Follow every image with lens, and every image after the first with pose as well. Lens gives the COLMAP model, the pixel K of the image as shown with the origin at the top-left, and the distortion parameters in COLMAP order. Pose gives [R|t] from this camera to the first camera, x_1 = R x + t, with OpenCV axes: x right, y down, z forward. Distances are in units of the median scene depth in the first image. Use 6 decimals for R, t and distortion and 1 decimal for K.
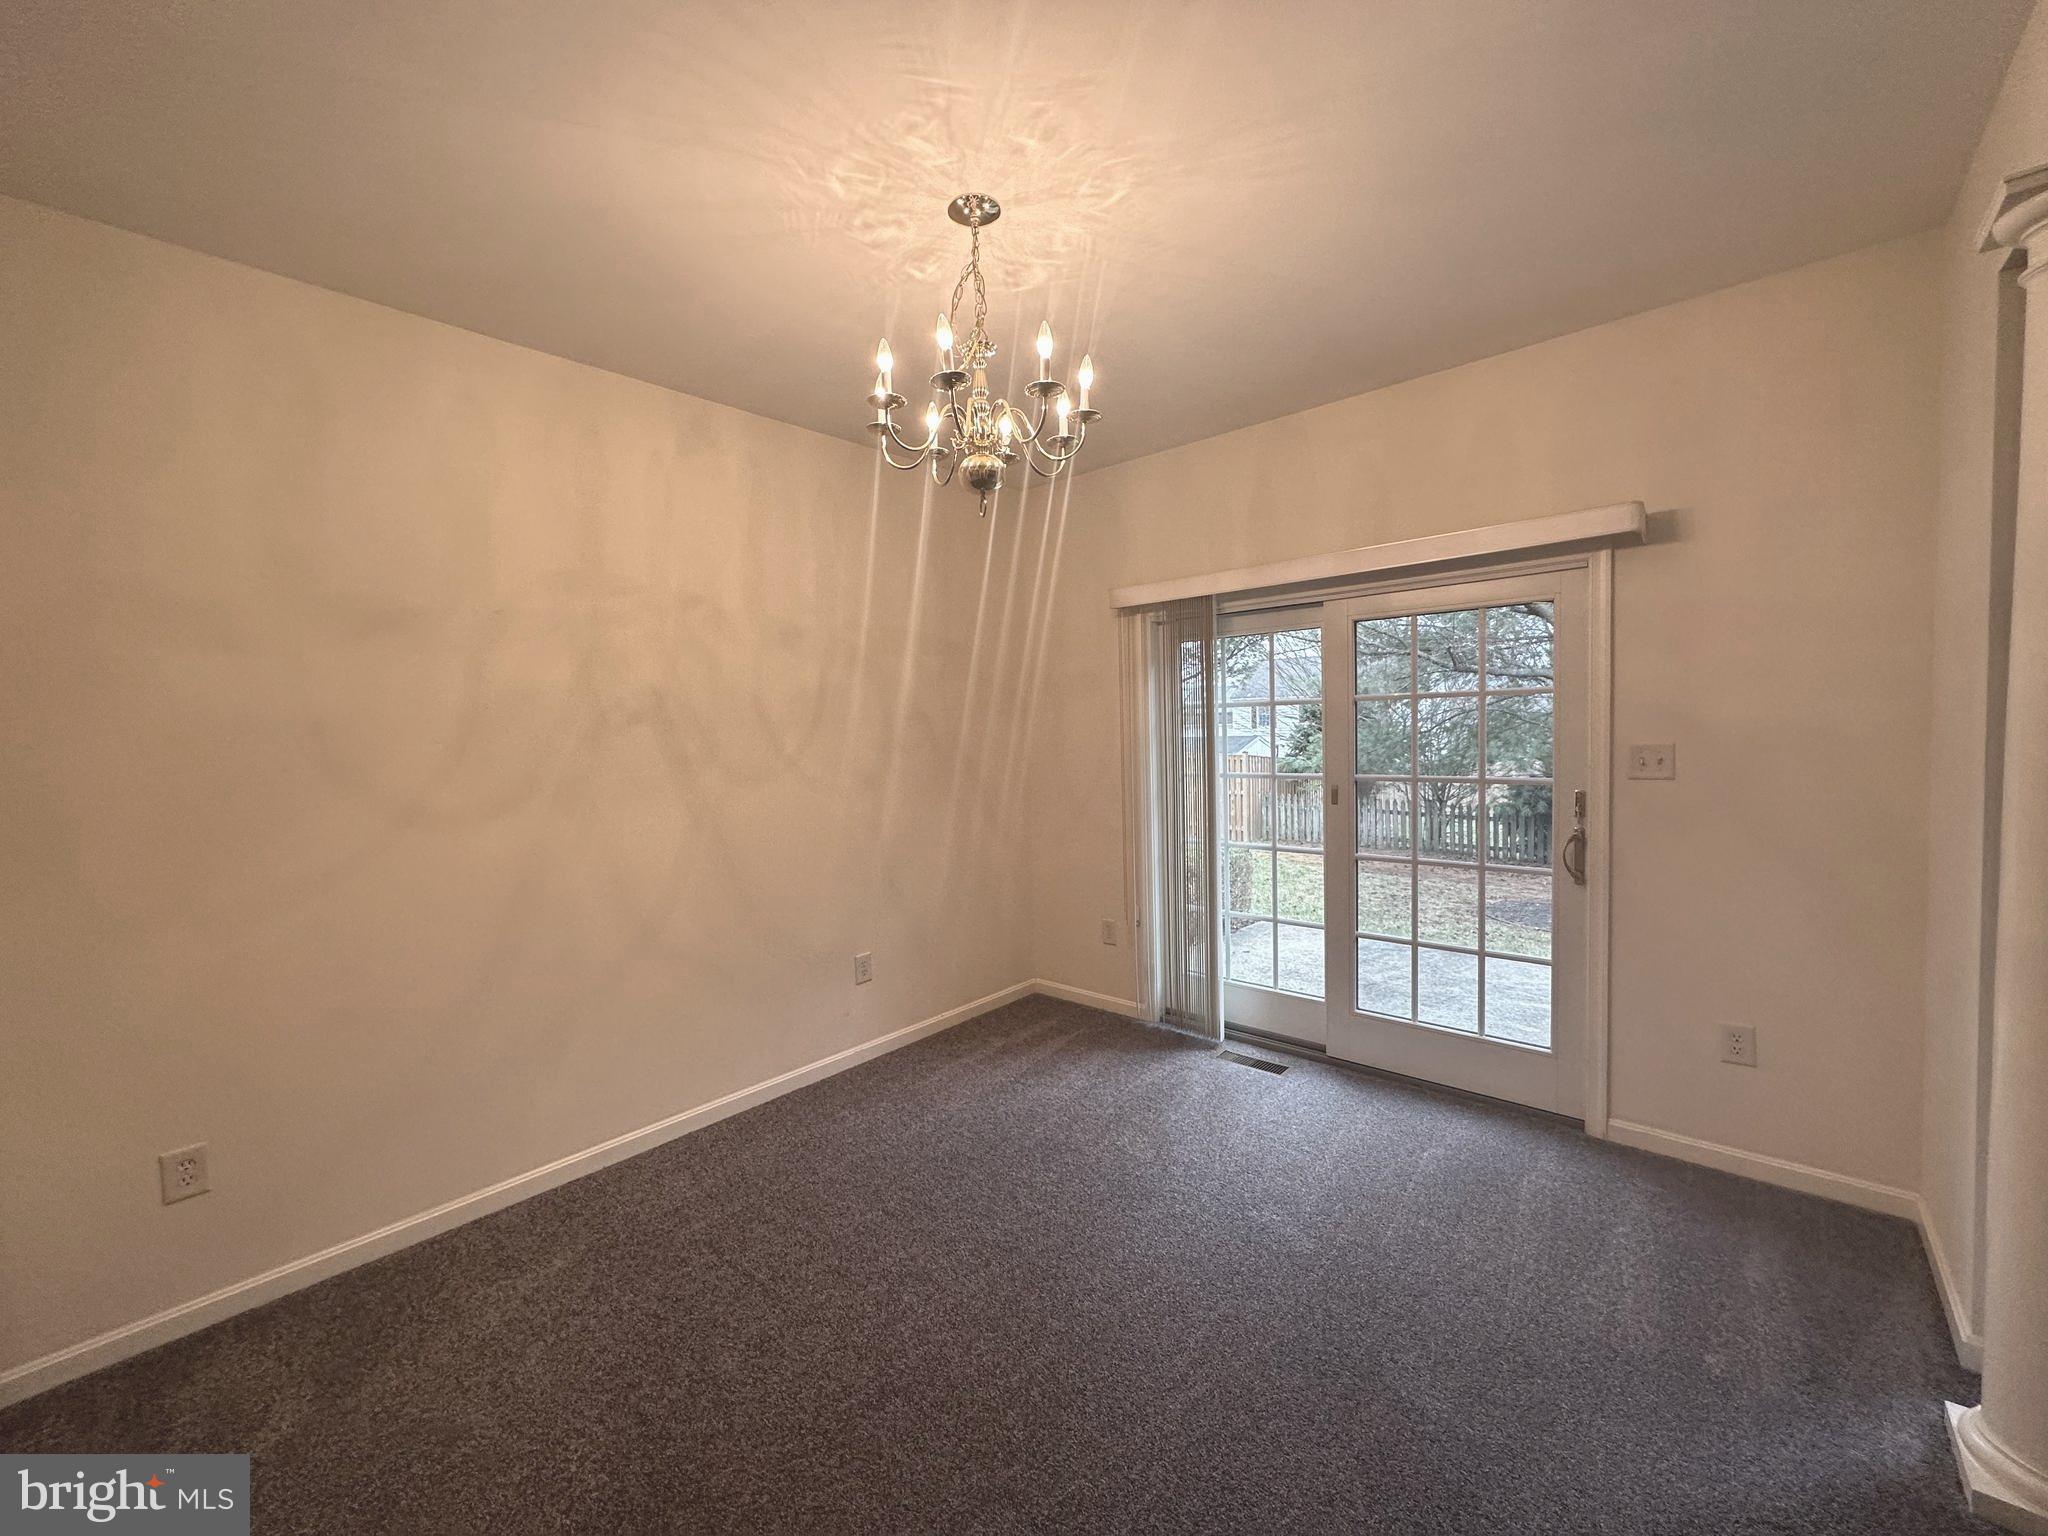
lens RADIAL K [[812.0, 0, 1026.0], [0, 812.0, 767.7], [0, 0, 1]] dist [0.000216, -0.000381]
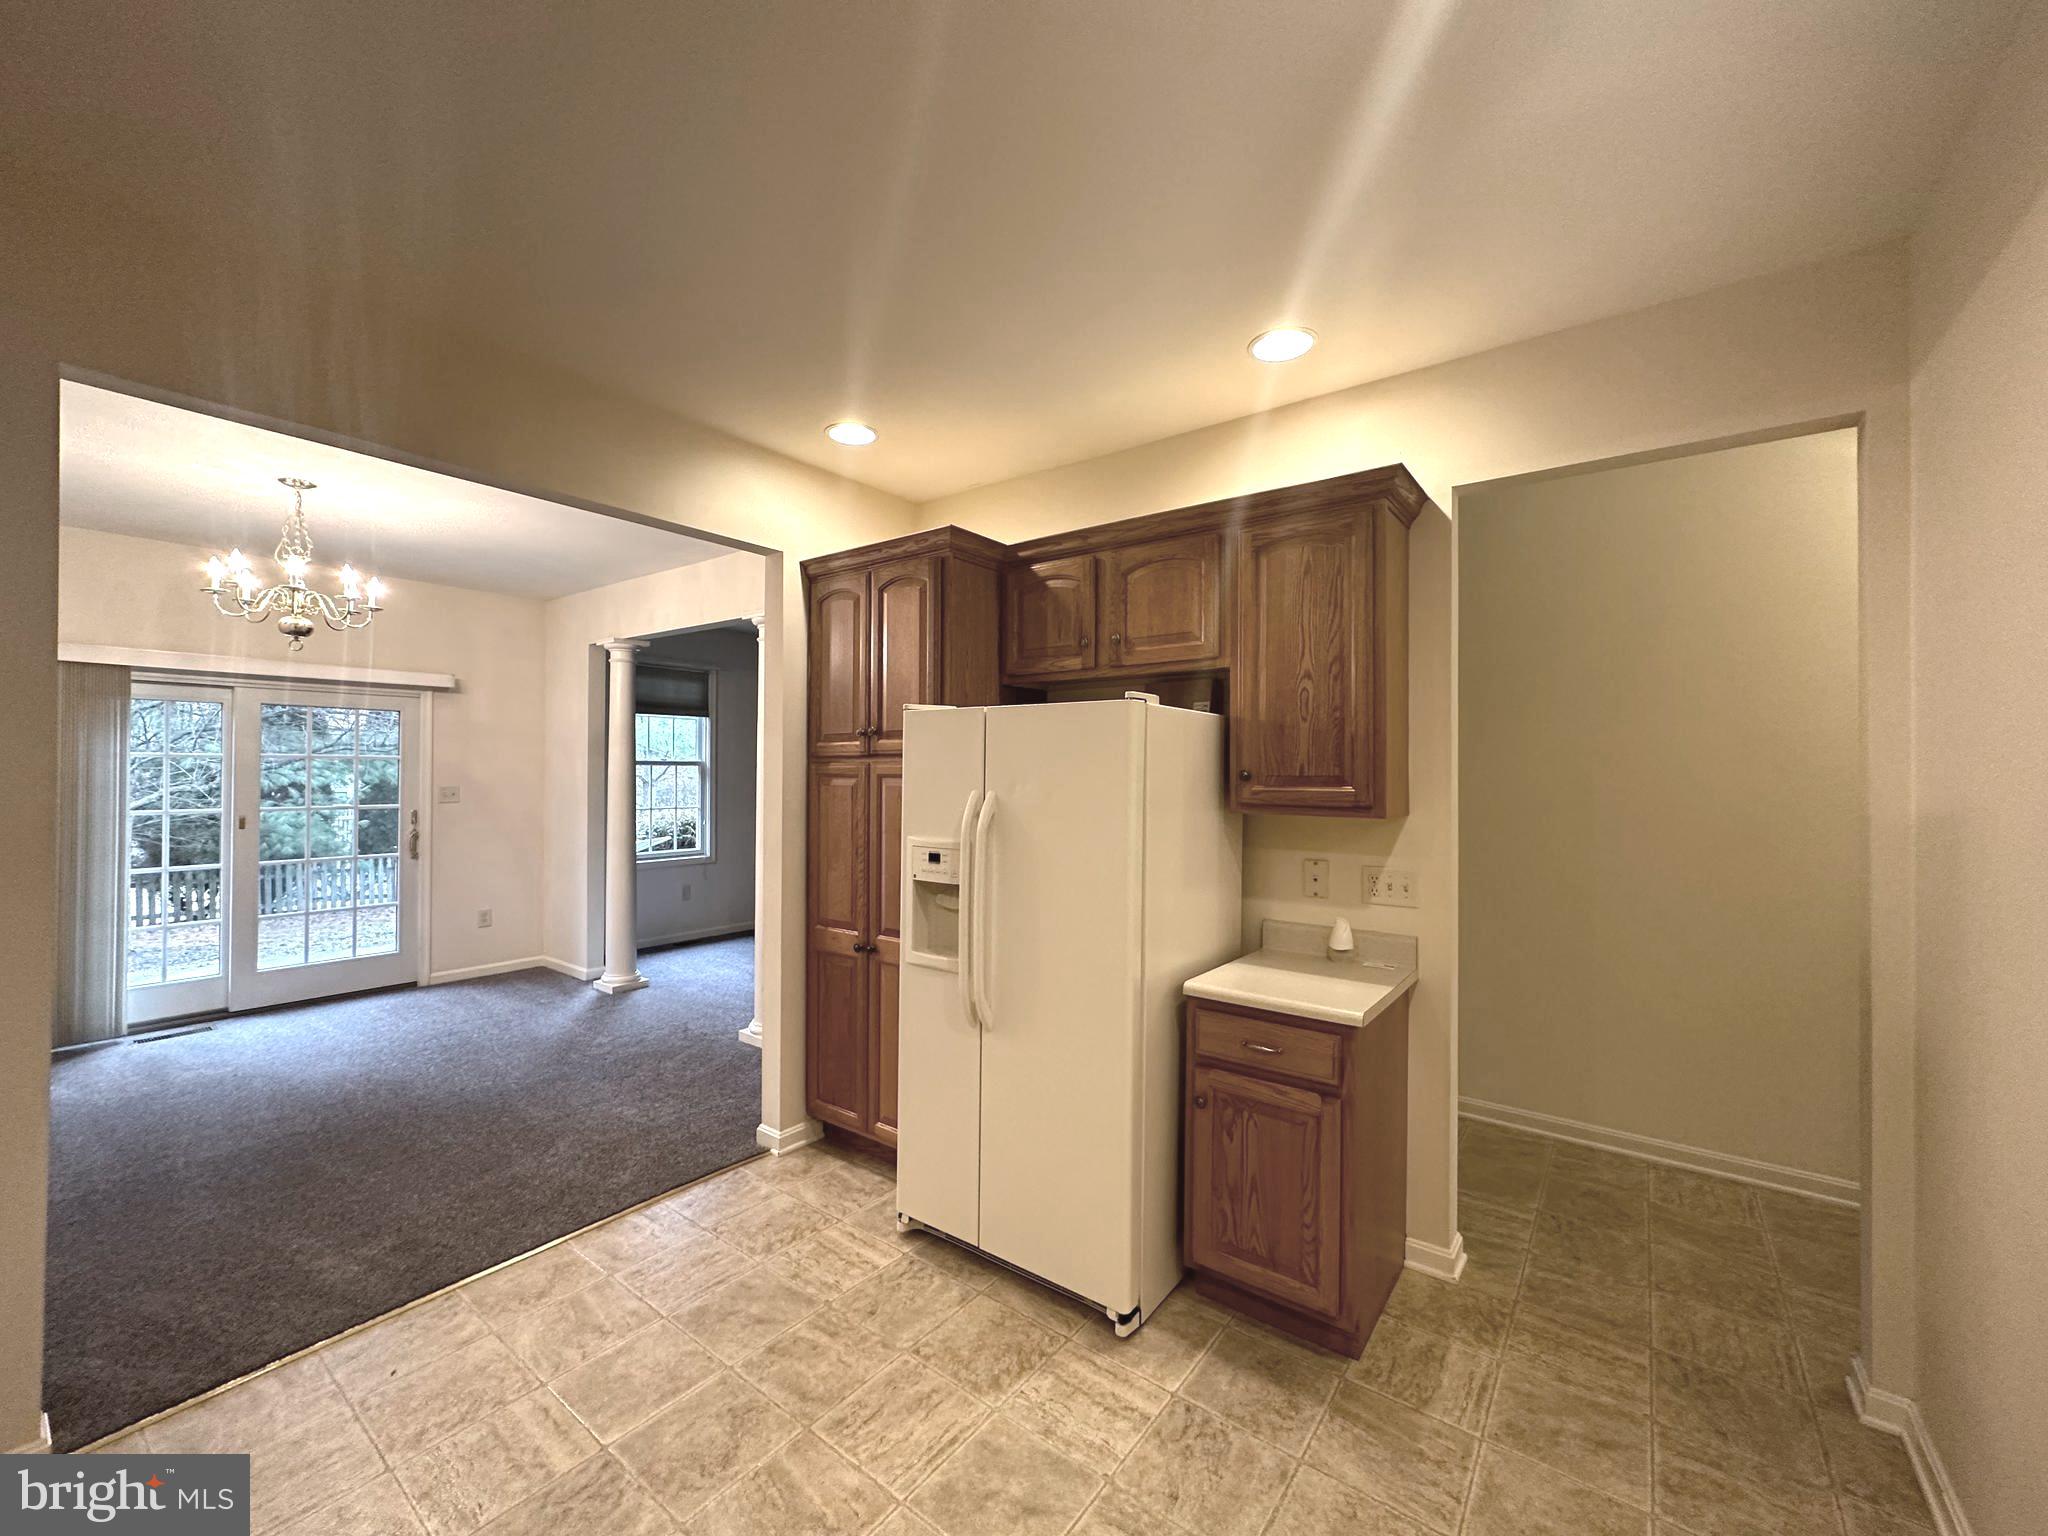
lens RADIAL K [[812.0, 0, 1026.0], [0, 812.0, 767.7], [0, 0, 1]] dist [0.000216, -0.000381]
pose [[-0.074246, 0.030654, 0.996769, -1.297968], [0.051648, 0.998304, -0.026854, 0.051616], [-0.995902, 0.049487, -0.075704, -0.306138]]
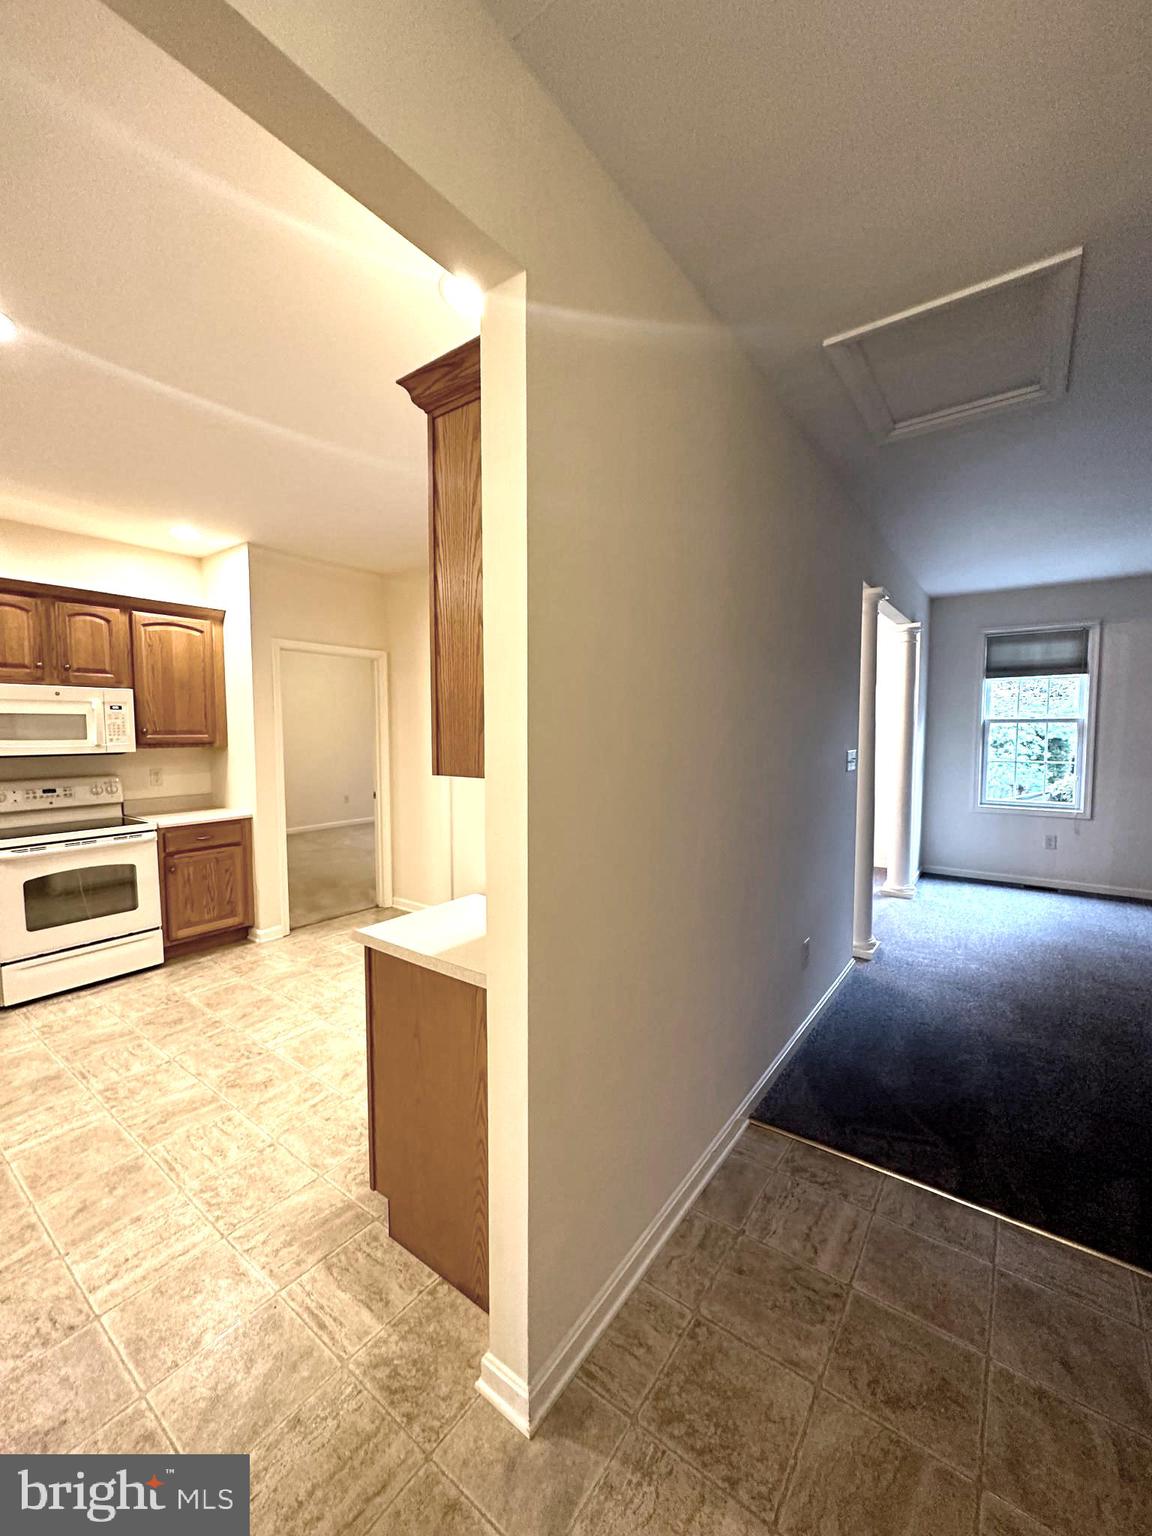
lens RADIAL K [[609.0, 0, 573.7], [0, 609.0, 769.5], [0, 0, 1]] dist [0.000216, -0.000381]
pose [[0.995561, 0.019981, 0.091974, -0.511689], [-0.021073, 0.999718, 0.010913, 0.083660], [-0.091730, -0.012802, 0.995702, -1.205387]]
